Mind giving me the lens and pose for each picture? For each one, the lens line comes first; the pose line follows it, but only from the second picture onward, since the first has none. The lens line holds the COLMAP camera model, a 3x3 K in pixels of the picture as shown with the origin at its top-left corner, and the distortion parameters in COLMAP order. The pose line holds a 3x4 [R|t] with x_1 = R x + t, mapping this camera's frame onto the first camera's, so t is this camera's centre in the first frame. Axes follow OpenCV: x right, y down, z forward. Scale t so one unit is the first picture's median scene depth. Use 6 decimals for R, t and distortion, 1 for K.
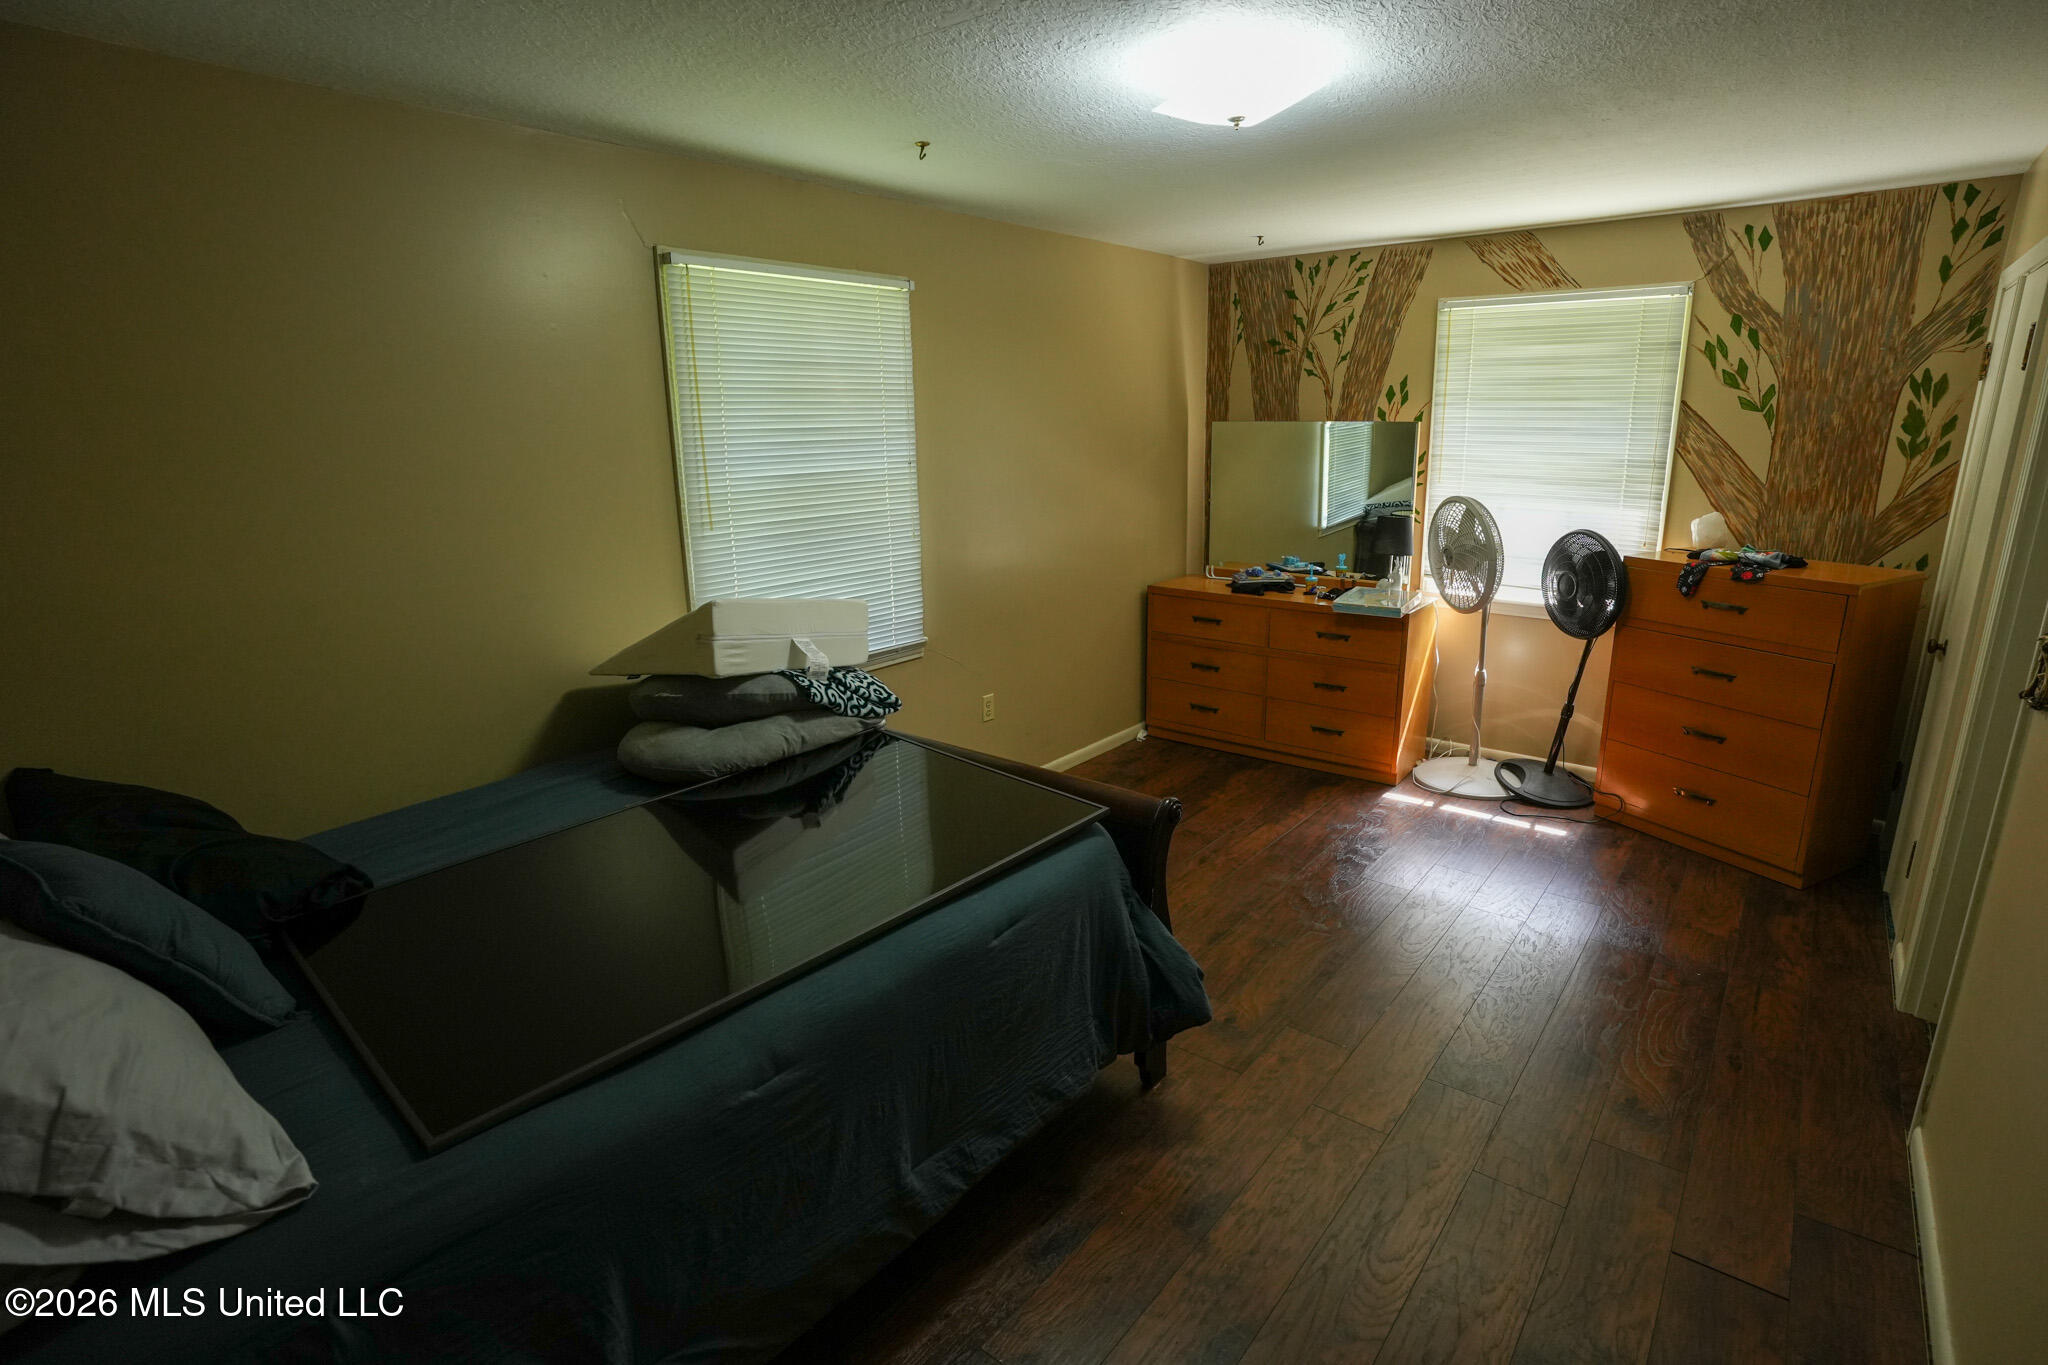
lens RADIAL K [[1001.9, 0, 1023.8], [0, 1001.9, 689.8], [0, 0, 1]] dist [-0.068400, 0.030152]
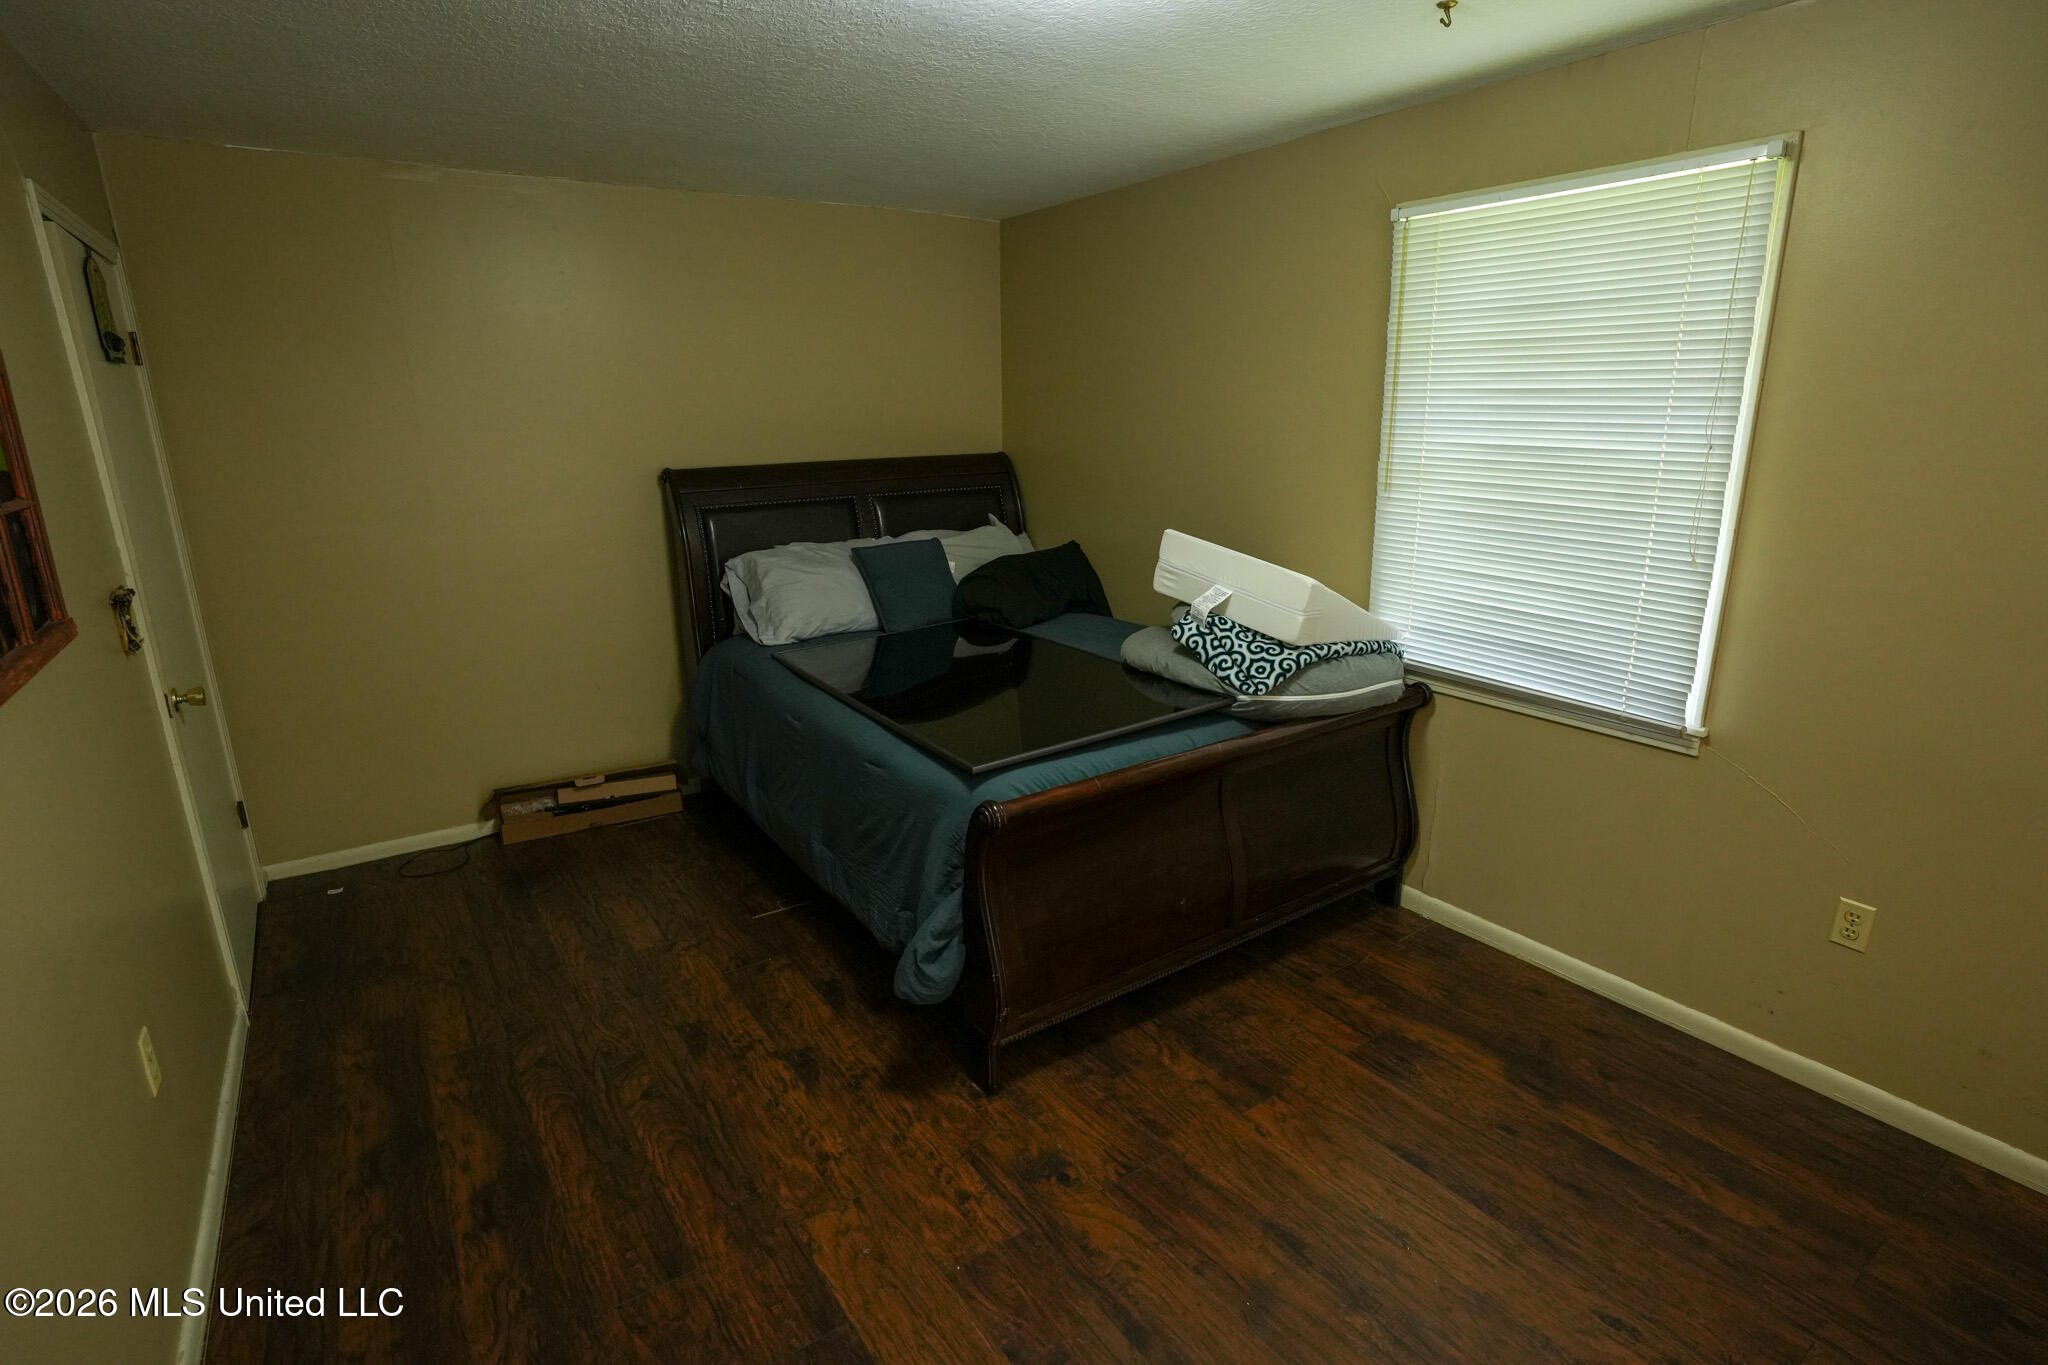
lens RADIAL K [[1001.9, 0, 1023.8], [0, 1001.9, 678.7], [0, 0, 1]] dist [-0.068400, 0.030152]
pose [[-0.281481, 0.275121, -0.919281, 0.945419], [-0.233651, 0.909530, 0.343746, -0.314406], [0.930685, 0.311549, -0.191733, 1.171064]]
